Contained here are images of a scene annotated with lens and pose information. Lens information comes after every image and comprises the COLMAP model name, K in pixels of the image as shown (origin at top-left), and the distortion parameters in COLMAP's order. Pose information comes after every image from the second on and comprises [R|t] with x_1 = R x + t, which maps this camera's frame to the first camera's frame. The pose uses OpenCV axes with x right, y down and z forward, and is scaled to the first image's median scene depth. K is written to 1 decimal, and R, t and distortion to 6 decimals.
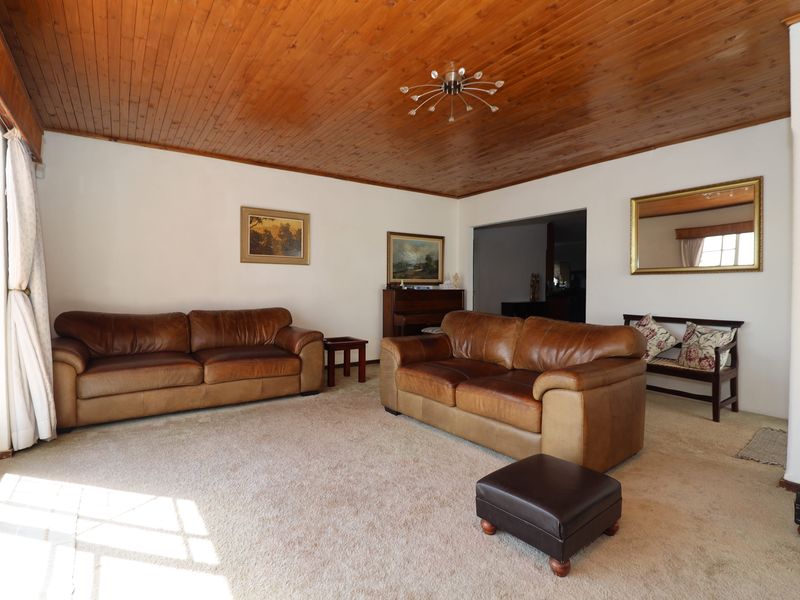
lens RADIAL K [[417.4, 0, 400.4], [0, 417.4, 294.0], [0, 0, 1]] dist [-0.001660, -0.002541]
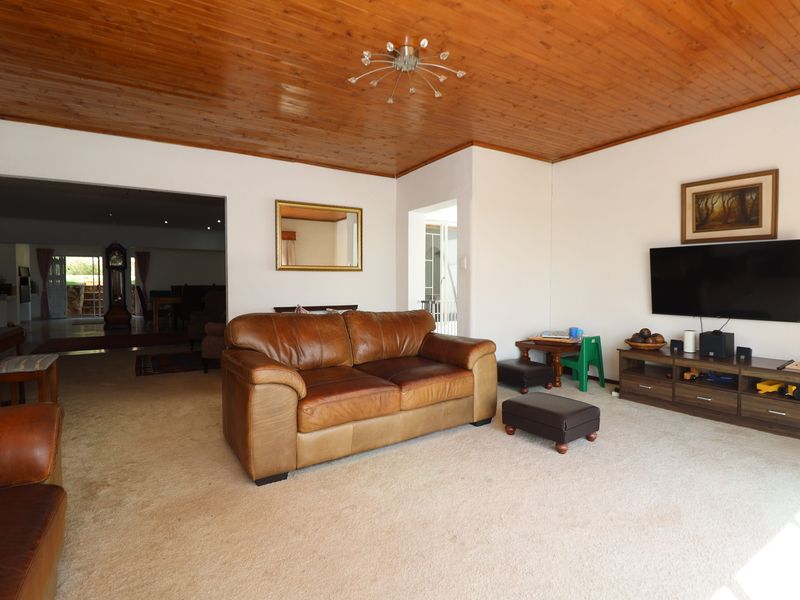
lens RADIAL K [[417.4, 0, 400.4], [0, 417.4, 294.0], [0, 0, 1]] dist [-0.001660, -0.002541]
pose [[0.046029, -0.031629, 0.998439, -0.588208], [0.016391, 0.999388, 0.030903, -0.014532], [-0.998806, 0.014943, 0.046519, 0.713697]]
